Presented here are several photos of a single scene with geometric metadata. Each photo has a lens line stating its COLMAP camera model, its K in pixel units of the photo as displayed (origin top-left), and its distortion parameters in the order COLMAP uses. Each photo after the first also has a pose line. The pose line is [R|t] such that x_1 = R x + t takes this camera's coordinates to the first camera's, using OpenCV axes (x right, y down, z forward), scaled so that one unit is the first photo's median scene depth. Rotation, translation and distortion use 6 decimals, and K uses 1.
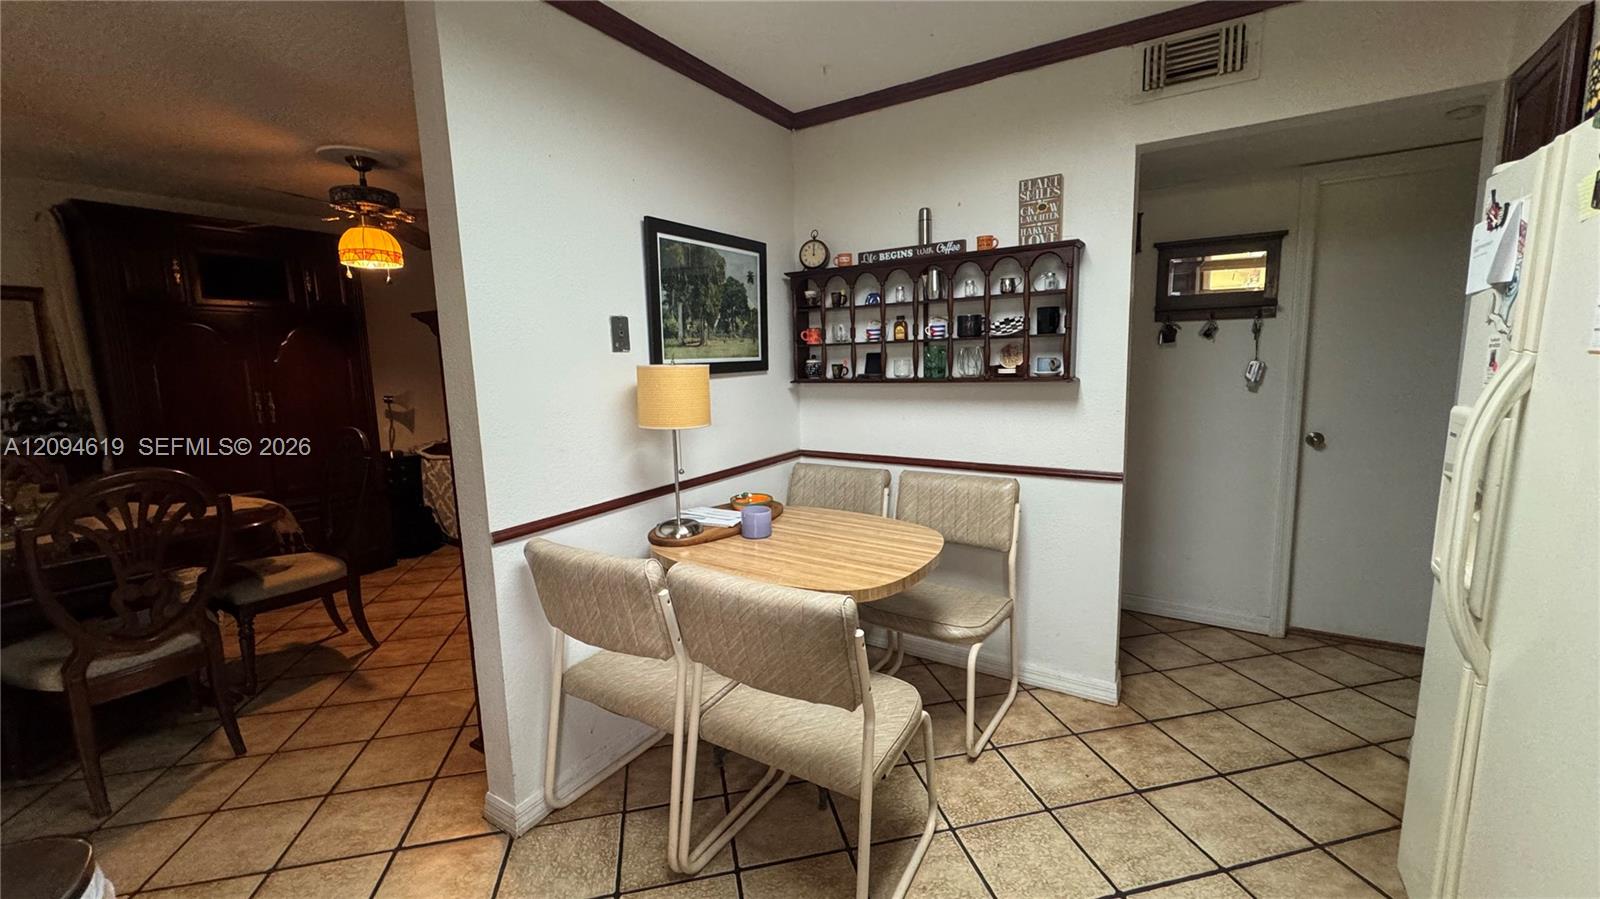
lens RADIAL K [[636.8, 0, 802.1], [0, 636.8, 449.5], [0, 0, 1]] dist [-0.000378, 0.000068]
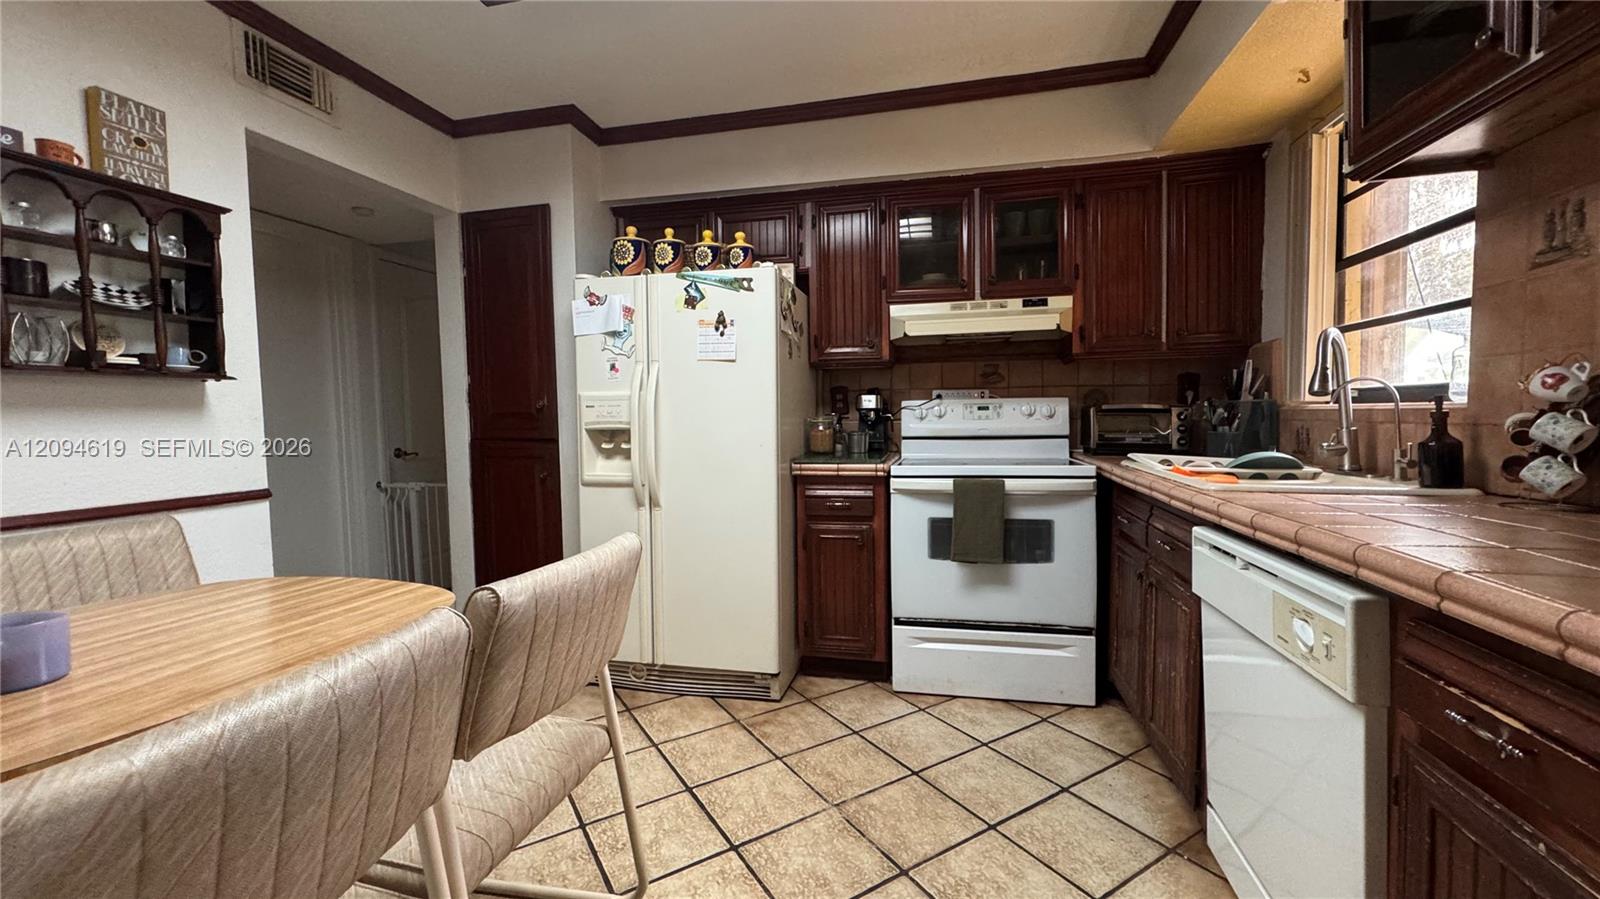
lens RADIAL K [[636.8, 0, 802.2], [0, 636.8, 448.1], [0, 0, 1]] dist [-0.000378, 0.000068]
pose [[-0.329494, -0.015812, 0.944025, -0.570494], [0.165597, 0.983393, 0.074270, 0.037200], [-0.929522, 0.180799, -0.321403, 0.592129]]
